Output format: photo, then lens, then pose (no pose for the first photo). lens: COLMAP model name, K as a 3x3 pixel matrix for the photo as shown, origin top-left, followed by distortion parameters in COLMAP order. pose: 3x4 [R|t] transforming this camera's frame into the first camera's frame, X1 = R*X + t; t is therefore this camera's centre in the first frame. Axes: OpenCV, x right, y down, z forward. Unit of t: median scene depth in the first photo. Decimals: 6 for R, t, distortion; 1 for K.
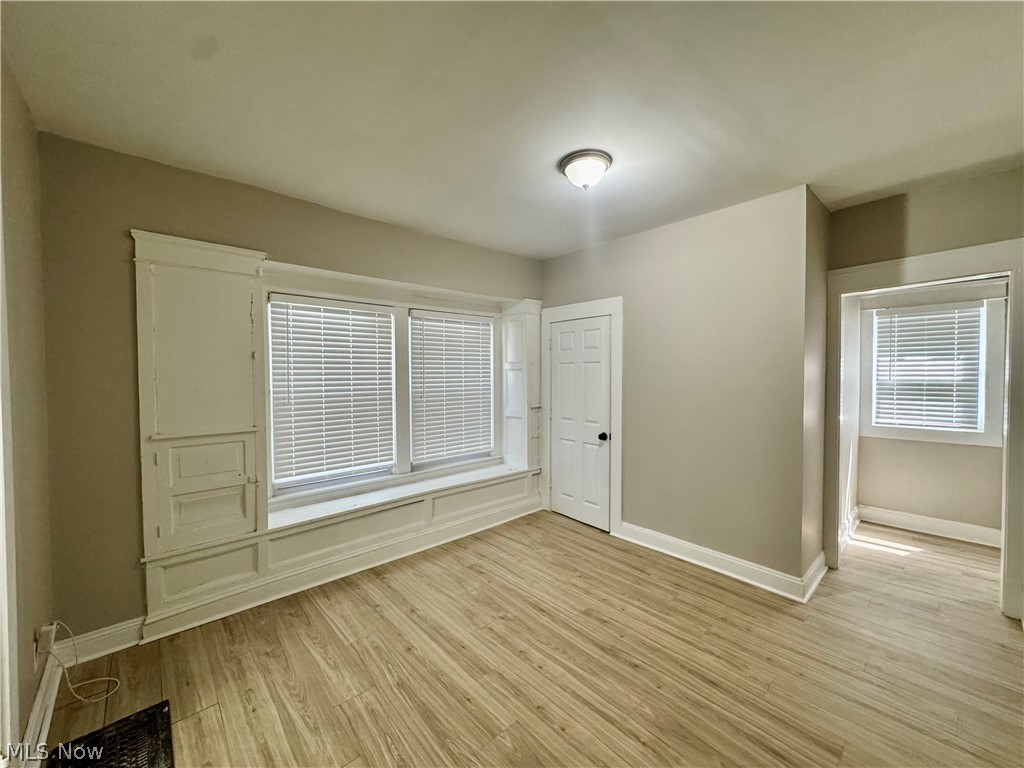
lens RADIAL K [[413.1, 0, 510.4], [0, 413.1, 381.4], [0, 0, 1]] dist [-0.006399, 0.001543]
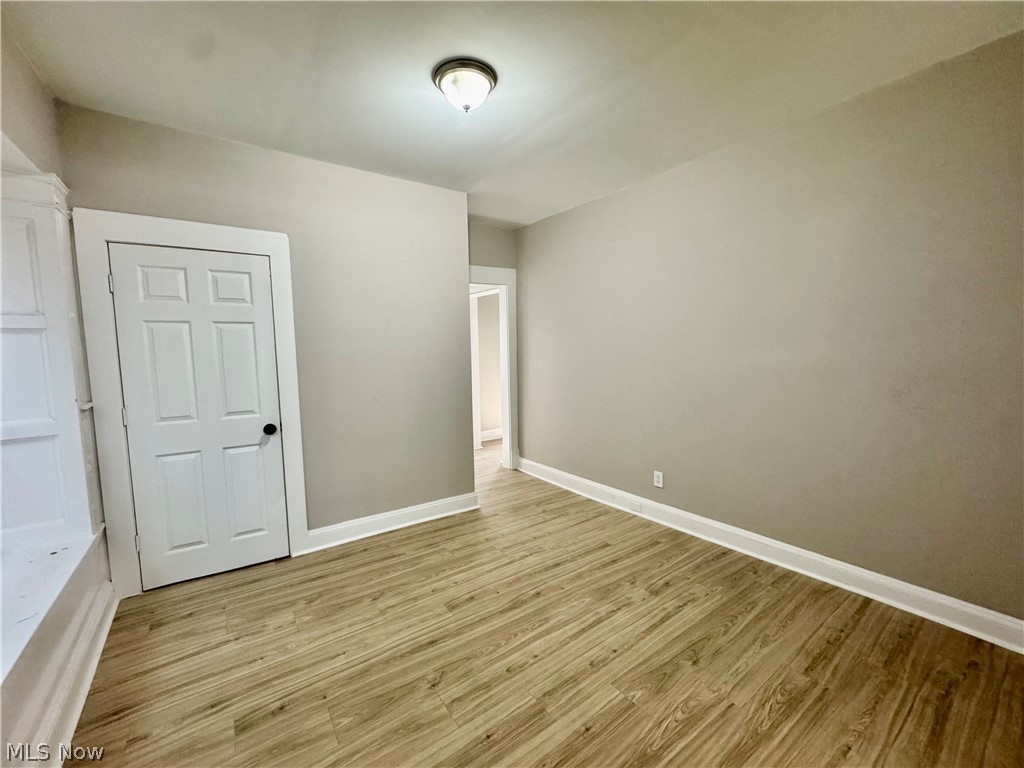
lens RADIAL K [[413.1, 0, 509.9], [0, 413.1, 385.3], [0, 0, 1]] dist [-0.006399, 0.001543]
pose [[0.104570, -0.086076, 0.990786, -0.571158], [0.038288, 0.995857, 0.082475, 0.021336], [-0.993780, 0.029311, 0.107432, 0.697043]]
